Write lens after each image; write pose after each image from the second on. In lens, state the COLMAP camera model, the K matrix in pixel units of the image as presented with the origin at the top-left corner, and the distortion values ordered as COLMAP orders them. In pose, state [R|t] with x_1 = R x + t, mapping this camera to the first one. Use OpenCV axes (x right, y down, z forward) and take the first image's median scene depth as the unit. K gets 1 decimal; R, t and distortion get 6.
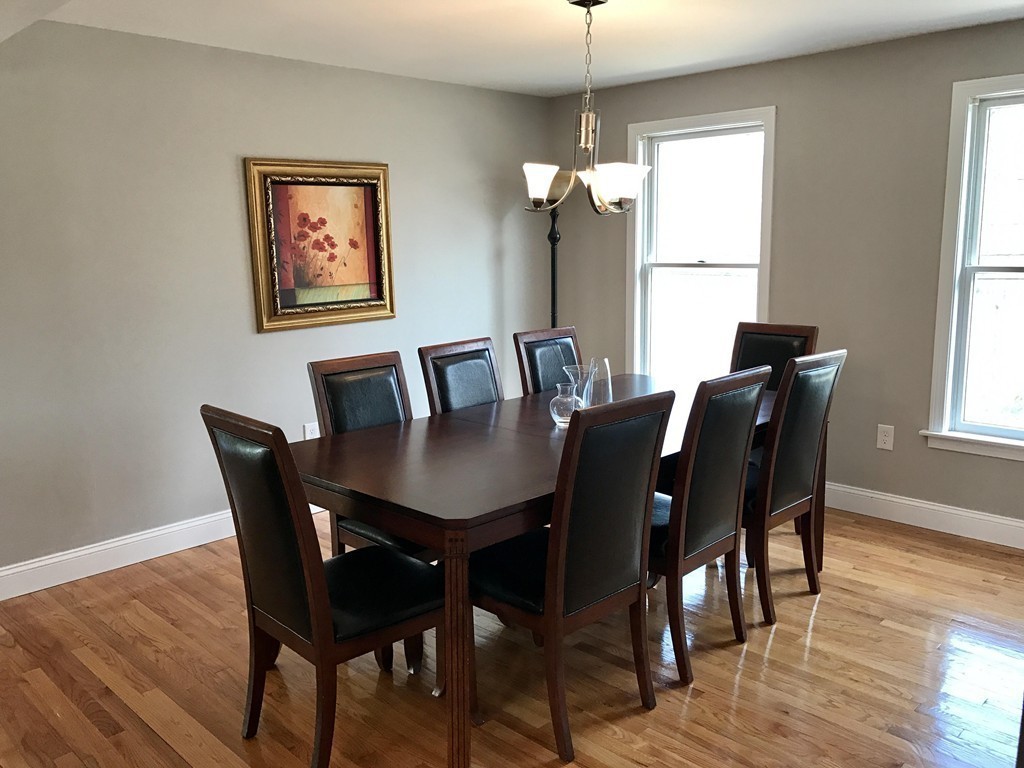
lens RADIAL K [[848.5, 0, 512.0], [0, 848.5, 384.5], [0, 0, 1]] dist [0.029219, -0.015917]
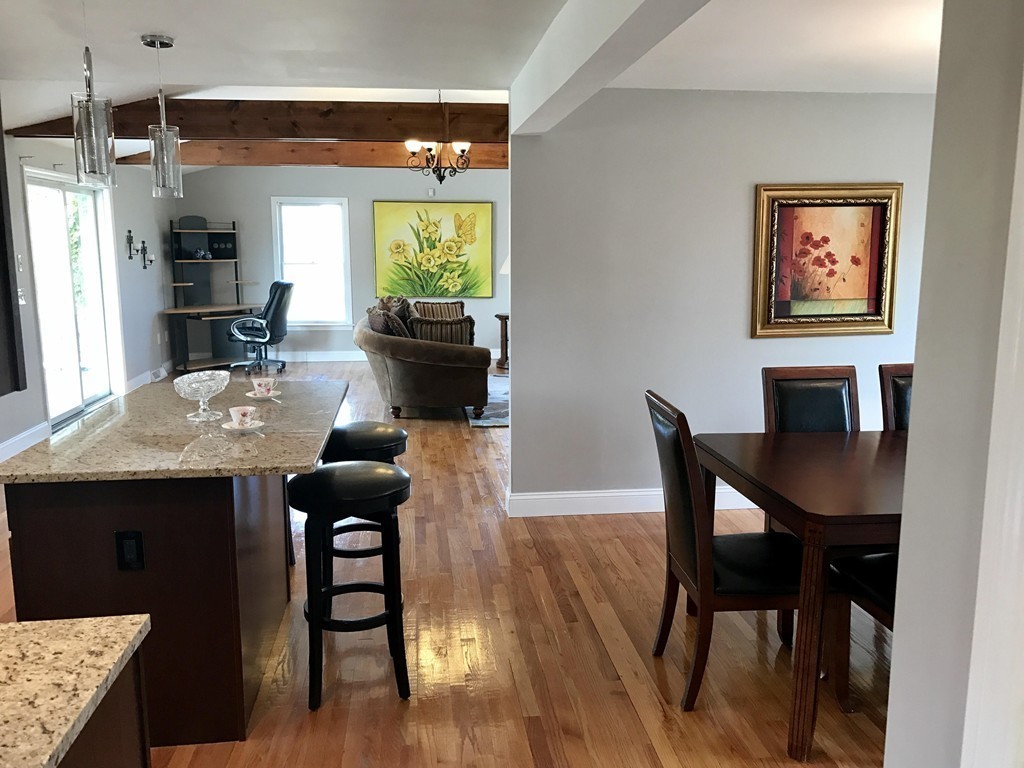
lens RADIAL K [[848.5, 0, 511.7], [0, 848.5, 383.6], [0, 0, 1]] dist [0.029219, -0.015917]
pose [[0.784843, 0.115408, -0.608853, 0.147726], [-0.116318, 0.992478, 0.038185, -0.006355], [0.608680, 0.040851, 0.792363, -0.090624]]
